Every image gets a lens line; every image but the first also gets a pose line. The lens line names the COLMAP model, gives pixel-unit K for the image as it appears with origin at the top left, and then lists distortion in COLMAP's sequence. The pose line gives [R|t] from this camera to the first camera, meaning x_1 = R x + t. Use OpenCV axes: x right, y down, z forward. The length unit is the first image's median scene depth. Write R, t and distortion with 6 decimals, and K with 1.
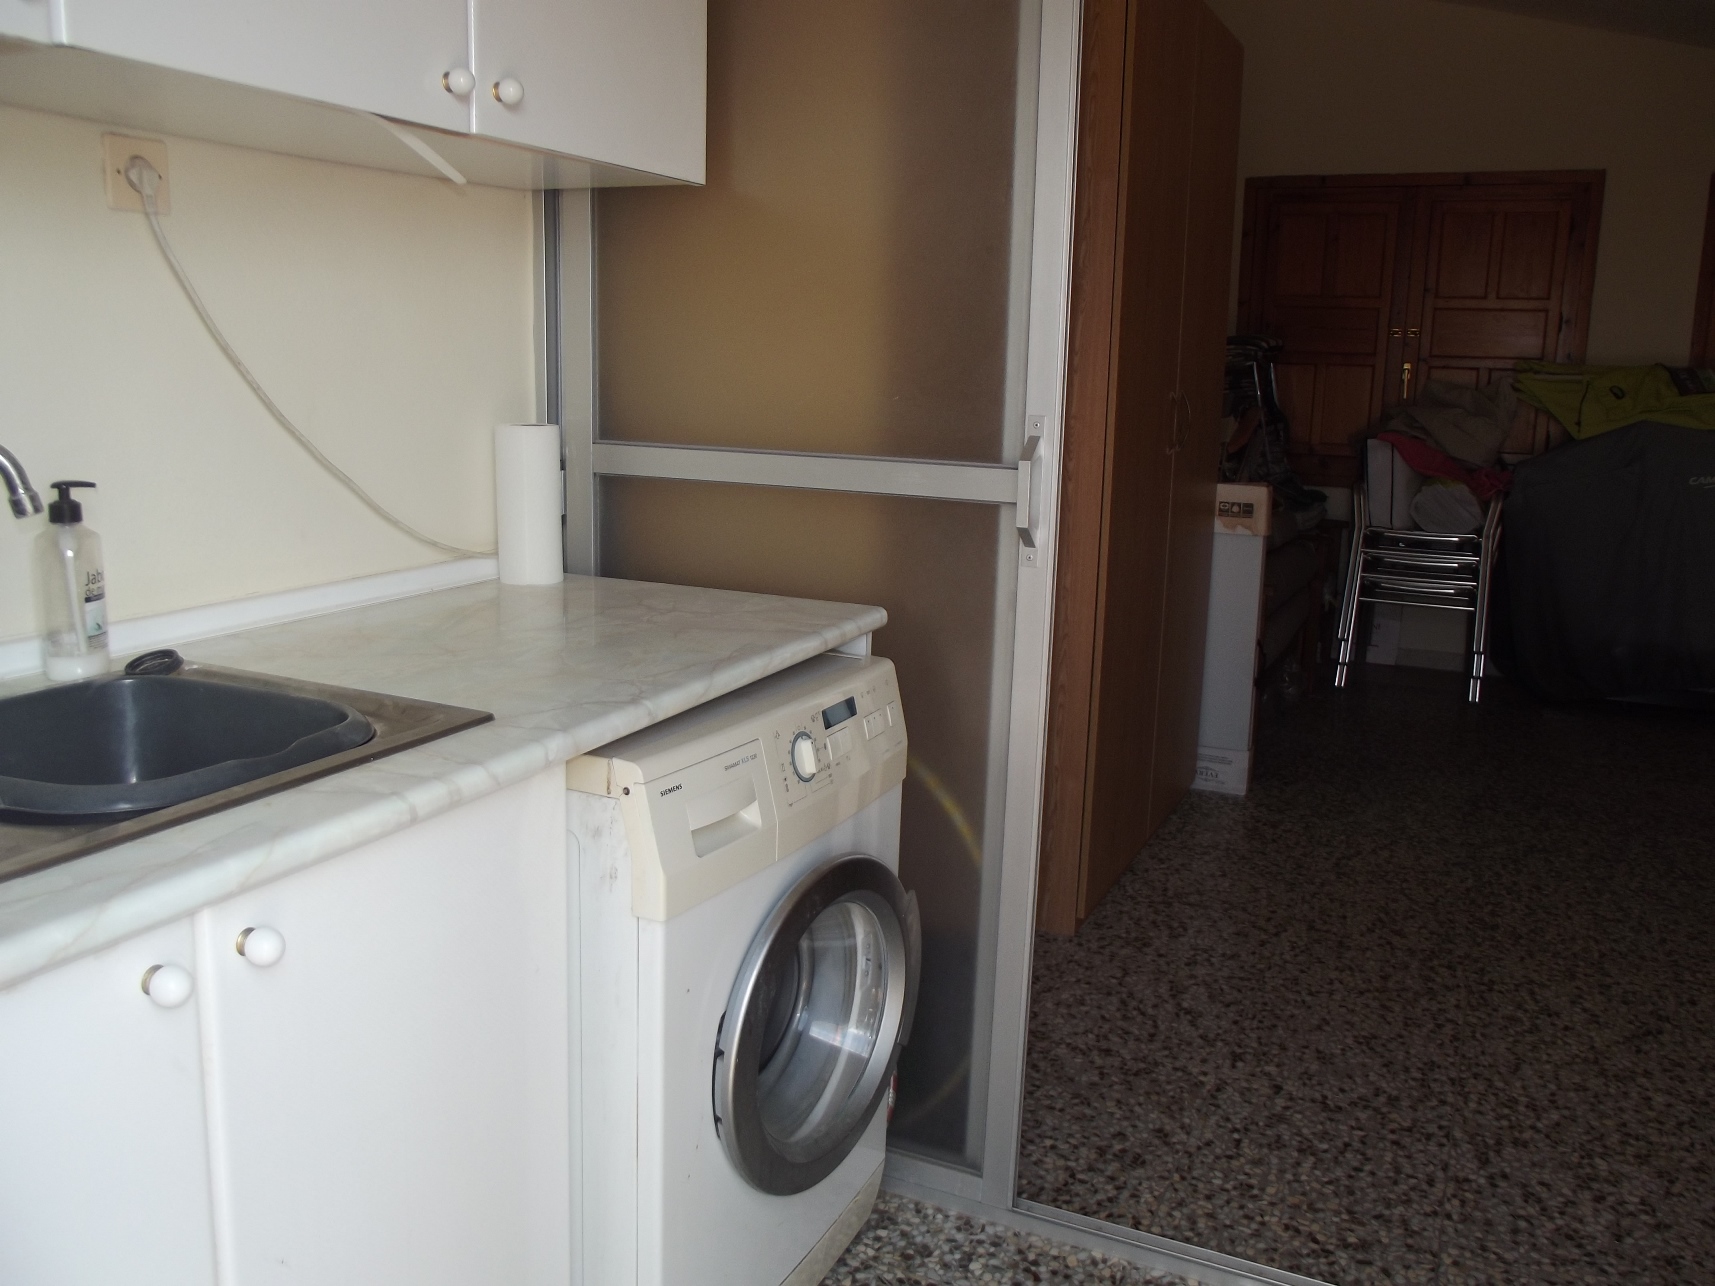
lens RADIAL K [[1425.7, 0, 862.3], [0, 1425.7, 642.0], [0, 0, 1]] dist [-0.056632, 0.043194]
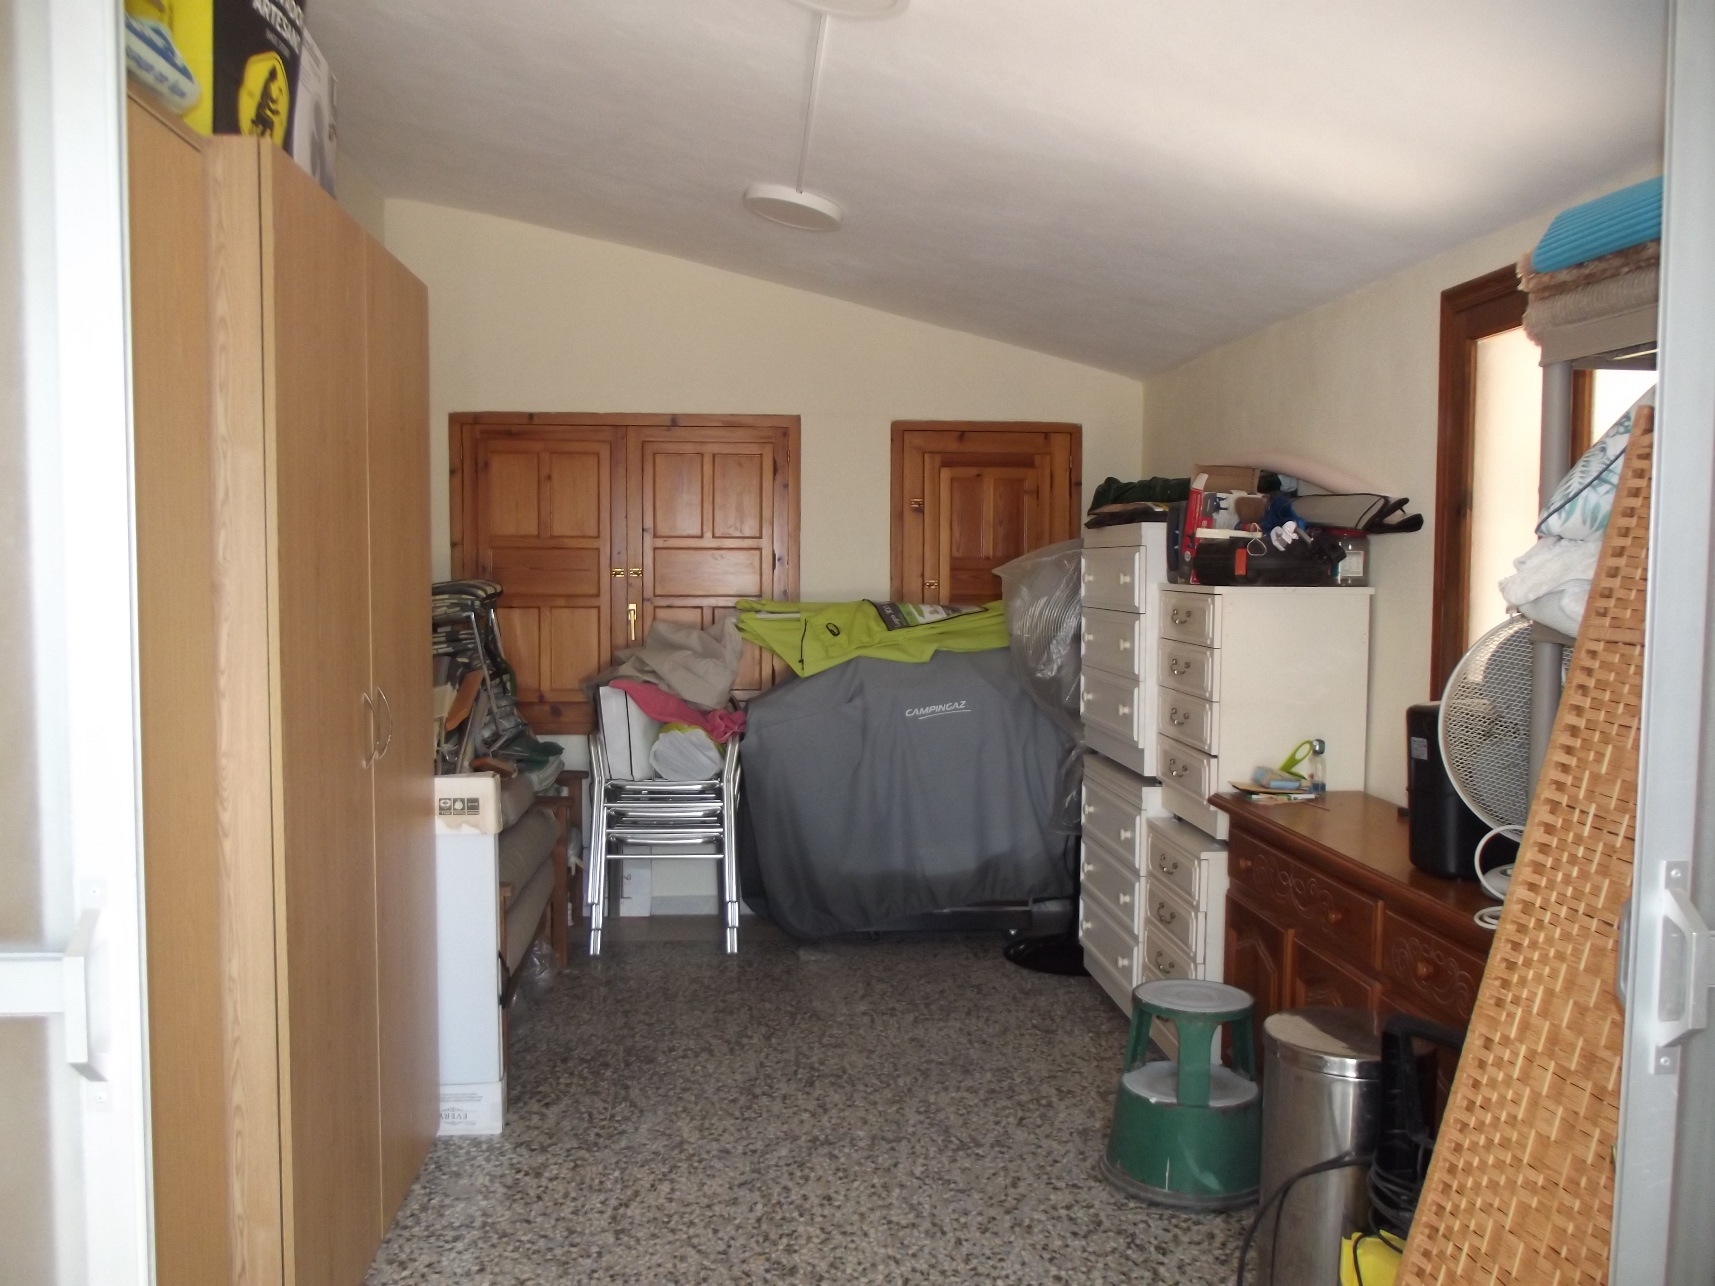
lens RADIAL K [[1425.7, 0, 856.7], [0, 1425.7, 641.3], [0, 0, 1]] dist [-0.056632, 0.043194]
pose [[0.867295, -0.045887, 0.495676, 0.045575], [0.112707, 0.987986, -0.105743, -0.064518], [-0.484868, 0.147577, 0.862046, 0.116488]]
